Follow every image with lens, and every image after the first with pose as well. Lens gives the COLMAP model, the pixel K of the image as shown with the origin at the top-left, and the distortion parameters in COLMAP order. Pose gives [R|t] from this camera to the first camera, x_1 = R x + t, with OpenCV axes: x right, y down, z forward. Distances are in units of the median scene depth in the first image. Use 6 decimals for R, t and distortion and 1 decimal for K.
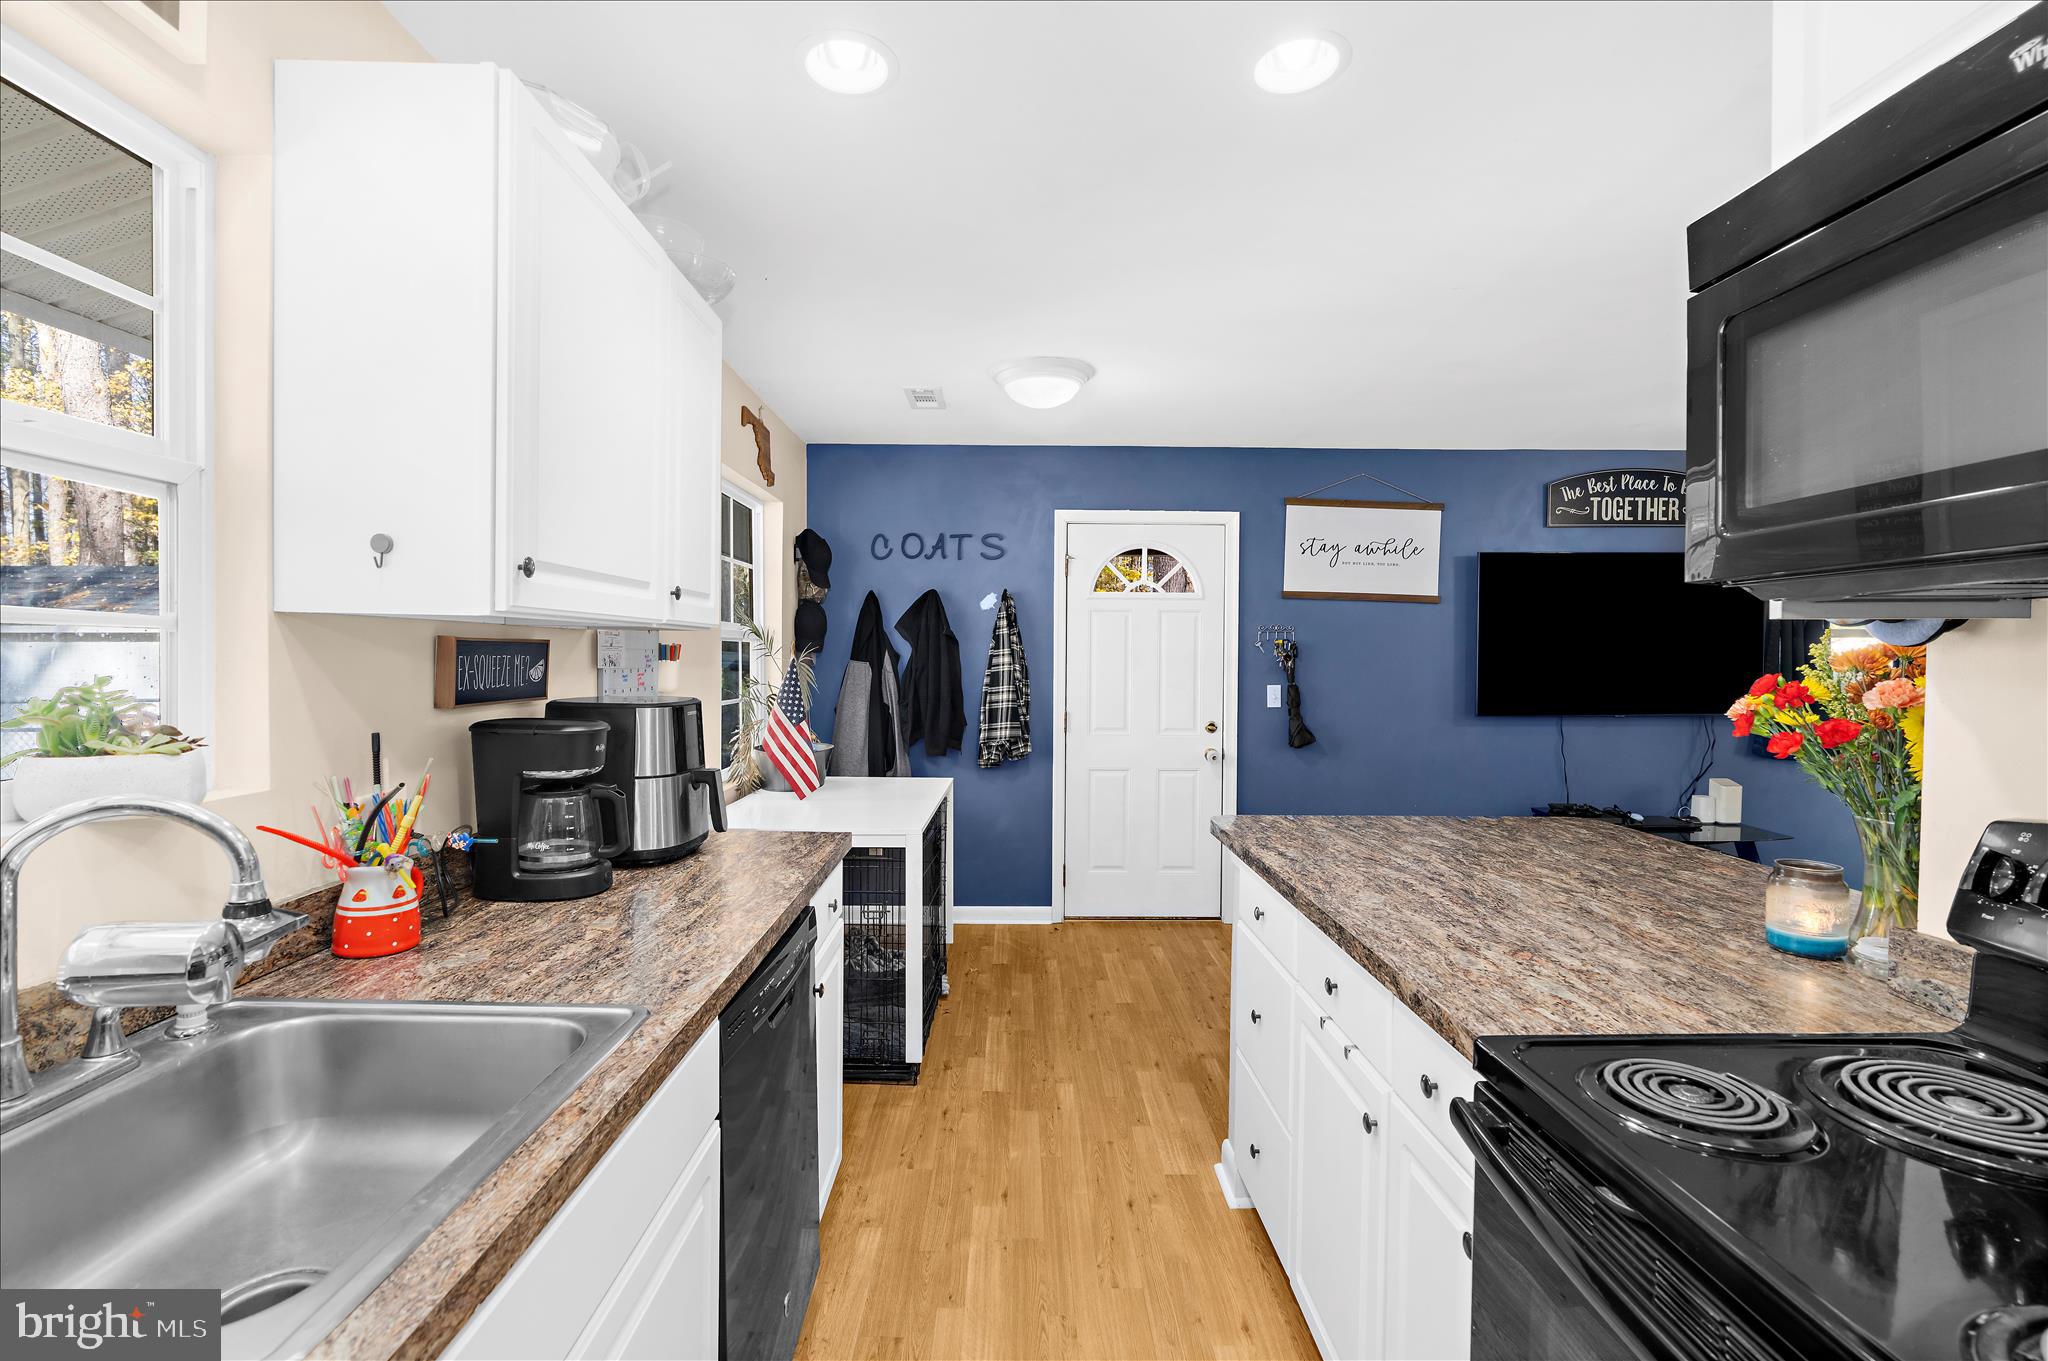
lens RADIAL K [[933.8, 0, 1024.0], [0, 933.8, 680.5], [0, 0, 1]] dist [0.000435, 0.000127]
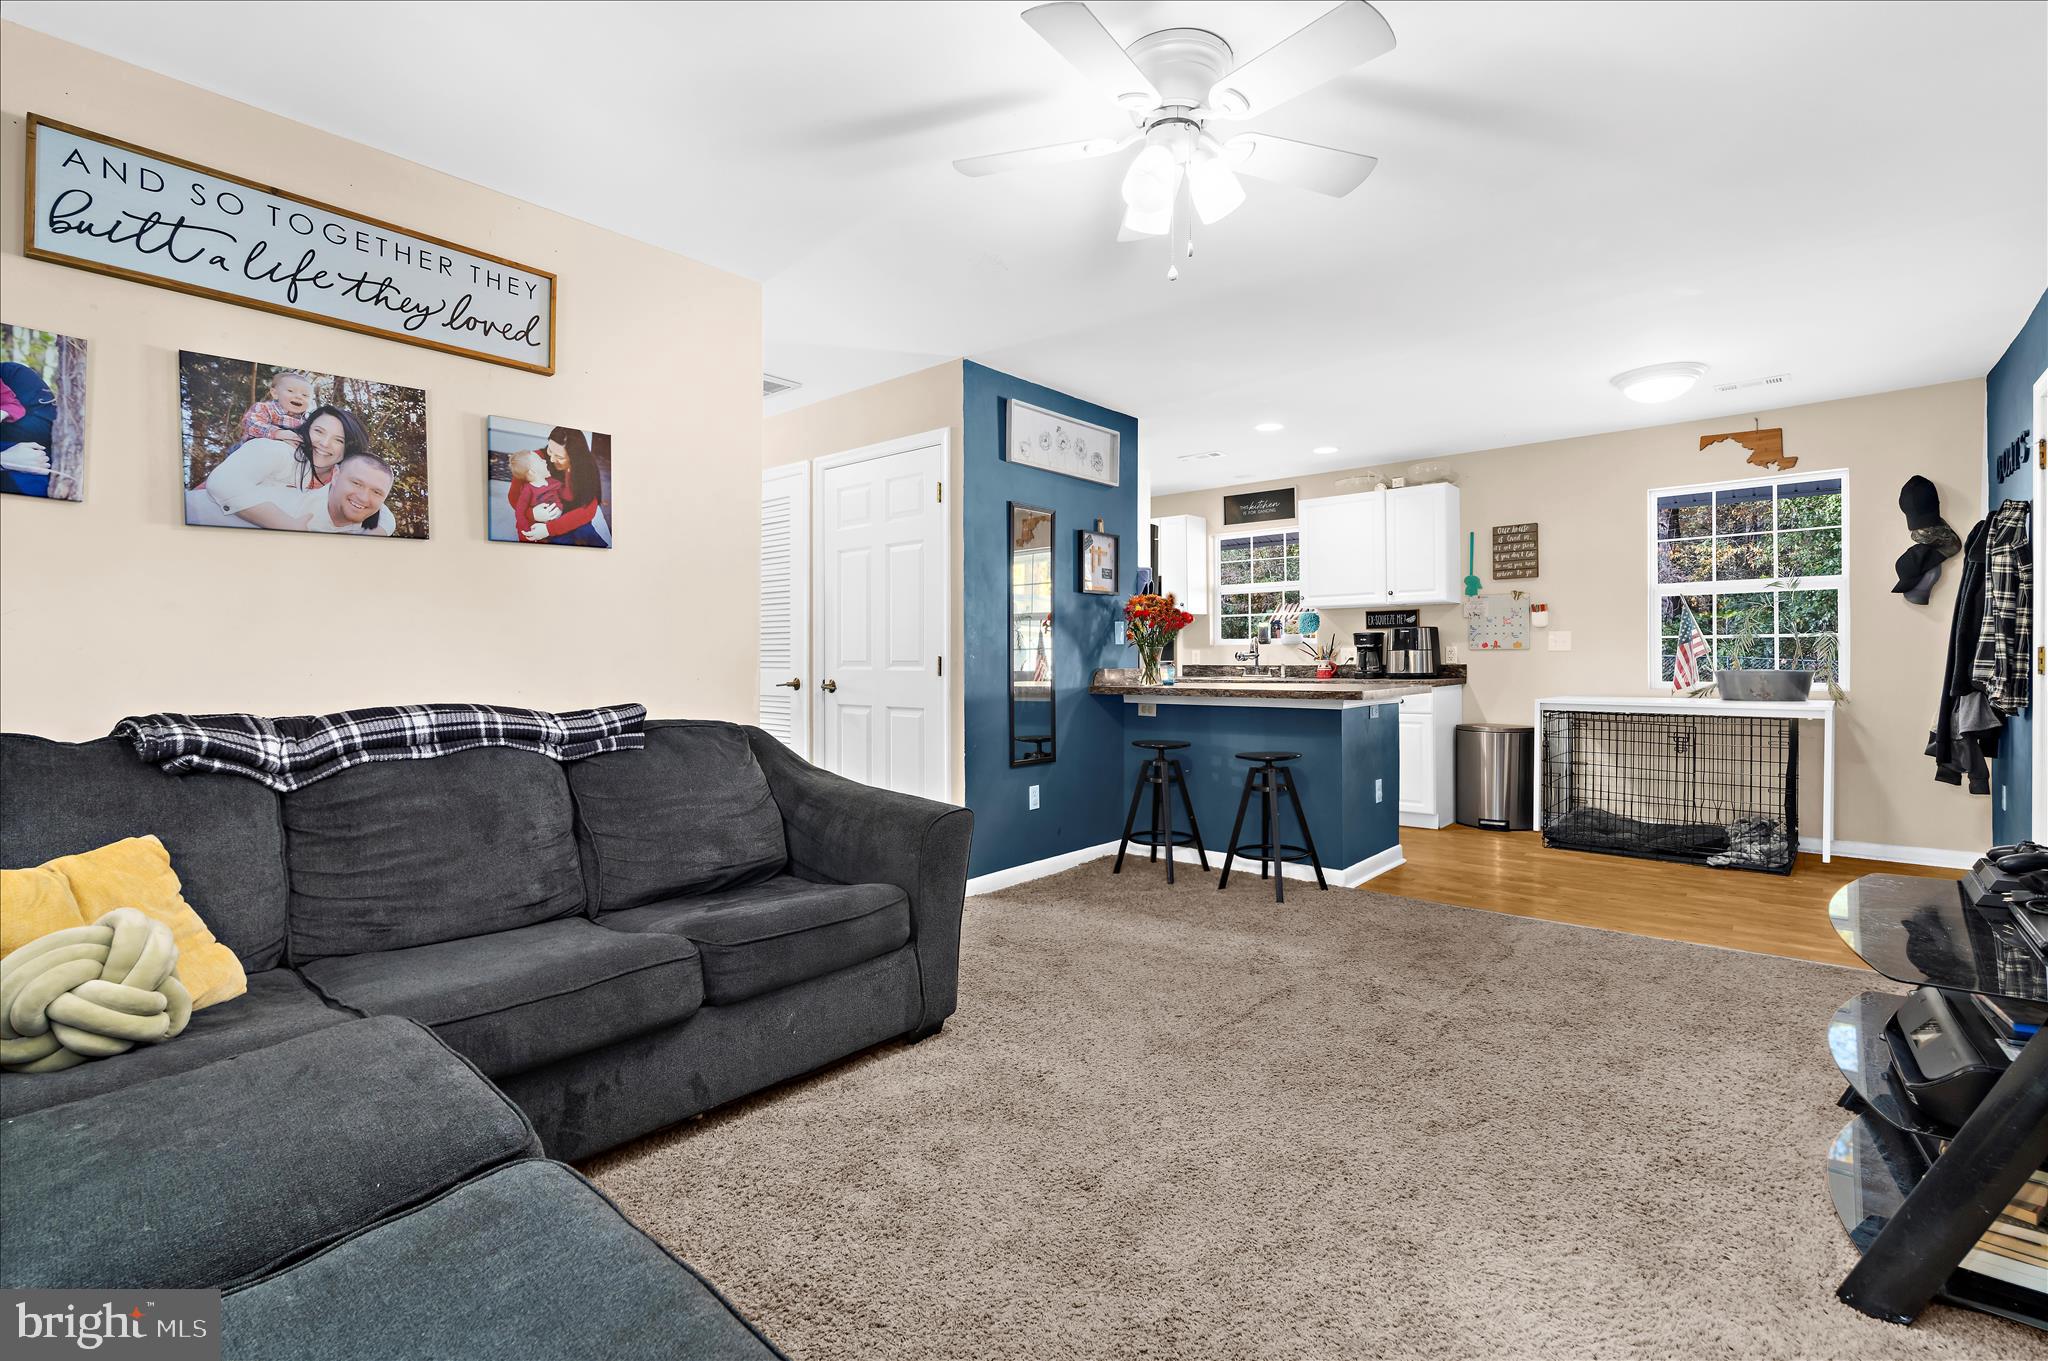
lens RADIAL K [[903.2, 0, 1023.4], [0, 903.2, 654.4], [0, 0, 1]] dist [0.001216, 0.000430]
pose [[-0.663750, -0.006223, -0.747928, 1.125615], [-0.017493, 0.999821, 0.007205, 0.047173], [0.747750, 0.017866, -0.663740, 0.868002]]
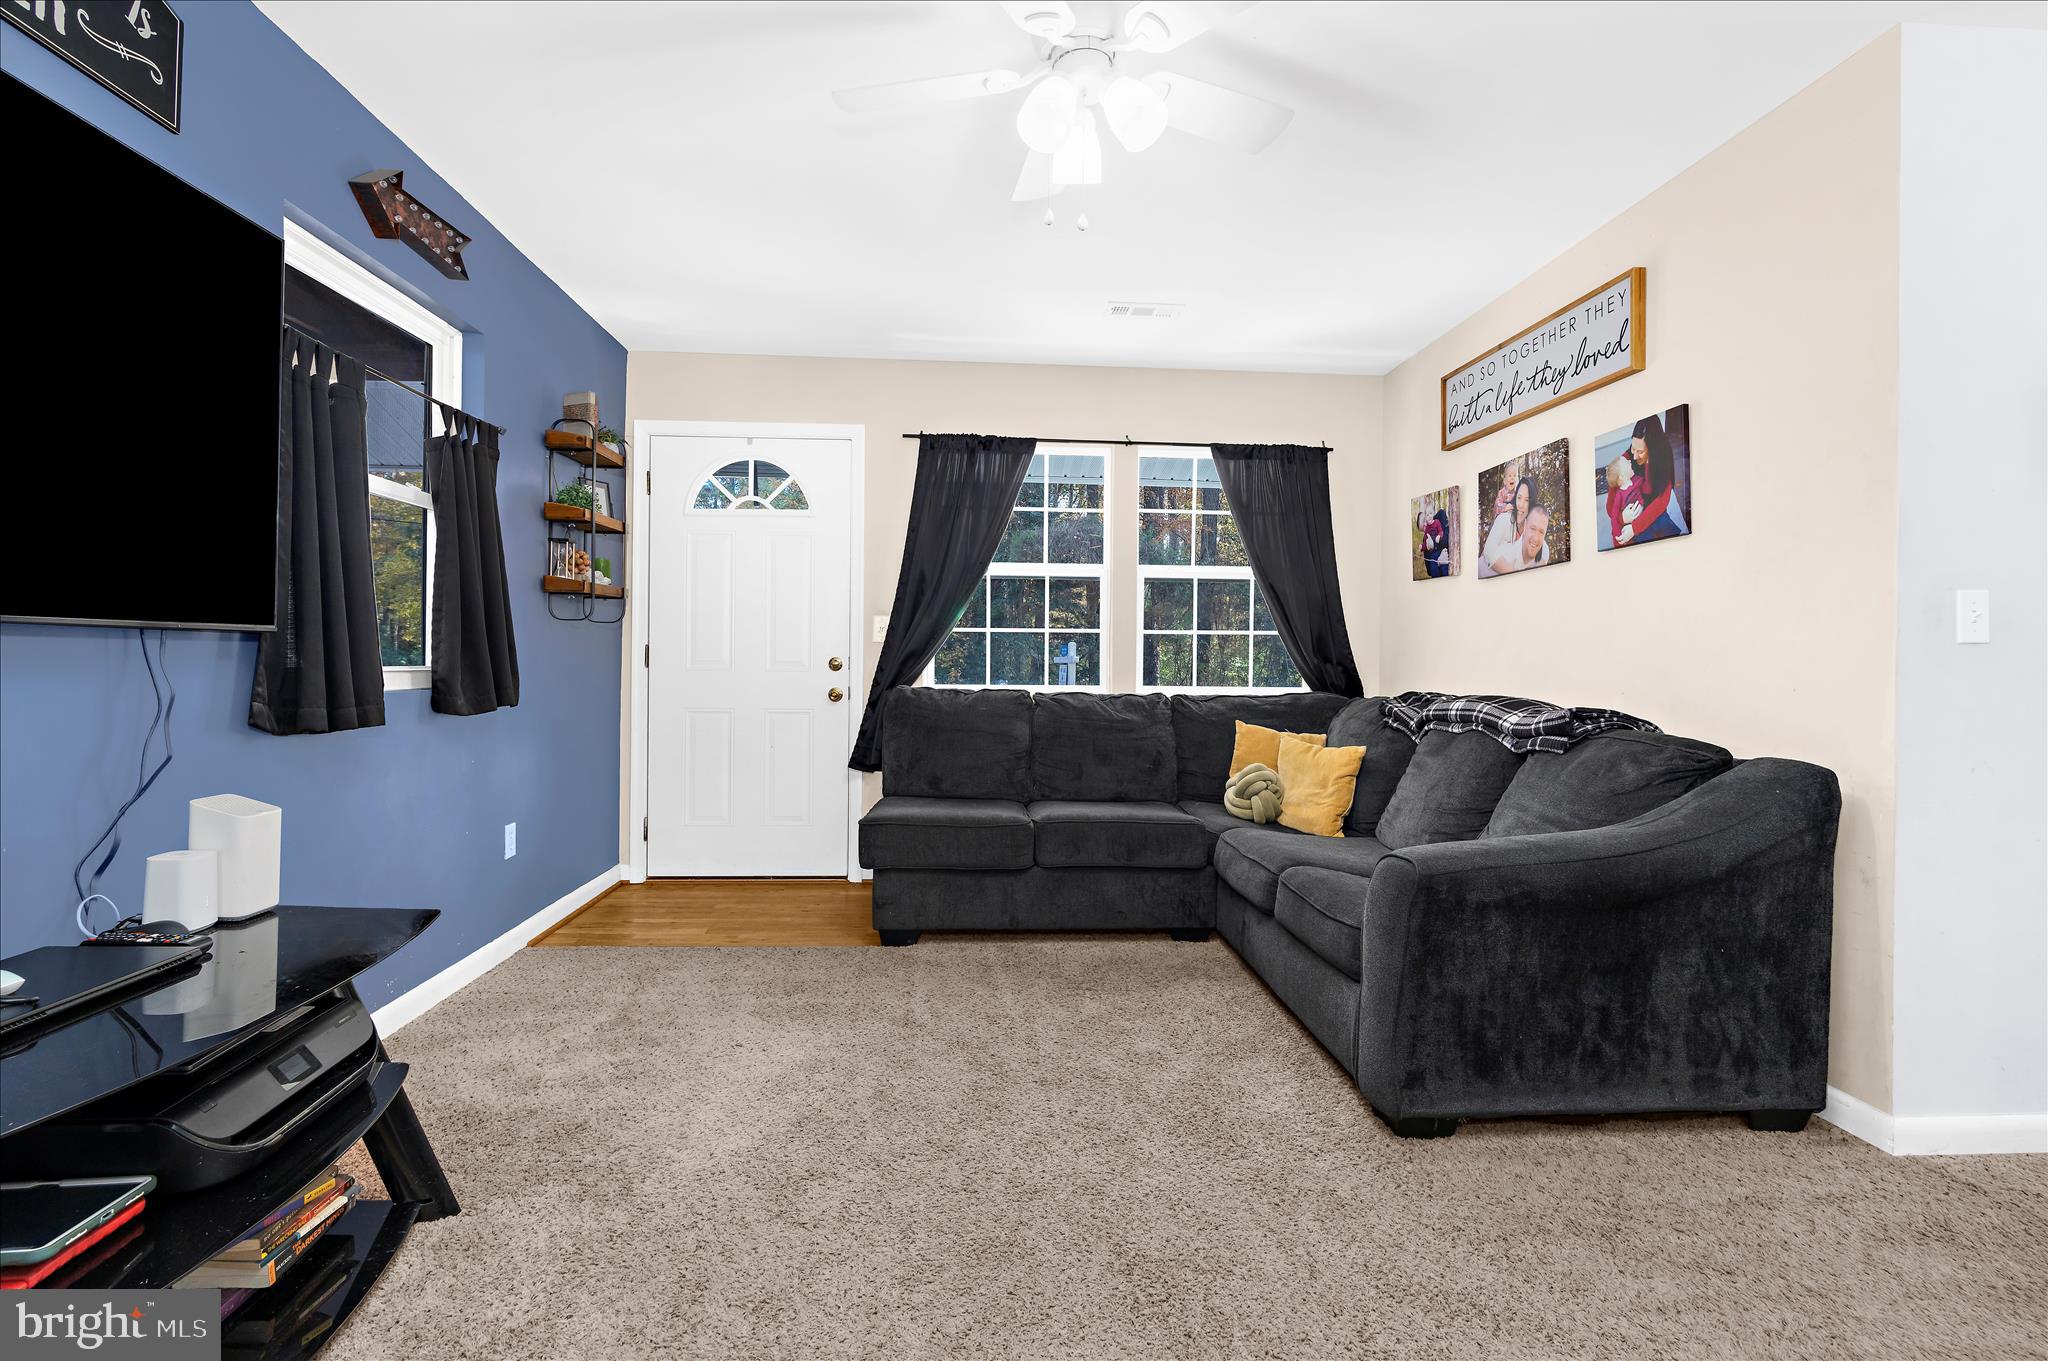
lens RADIAL K [[930.5, 0, 996.6], [0, 930.5, 668.4], [0, 0, 1]] dist [-0.013845, 0.000521]
pose [[-0.040068, -0.008753, 0.999159, 0.362915], [0.011574, 0.999890, 0.009224, 0.053740], [-0.999130, 0.011934, -0.039962, 0.687010]]
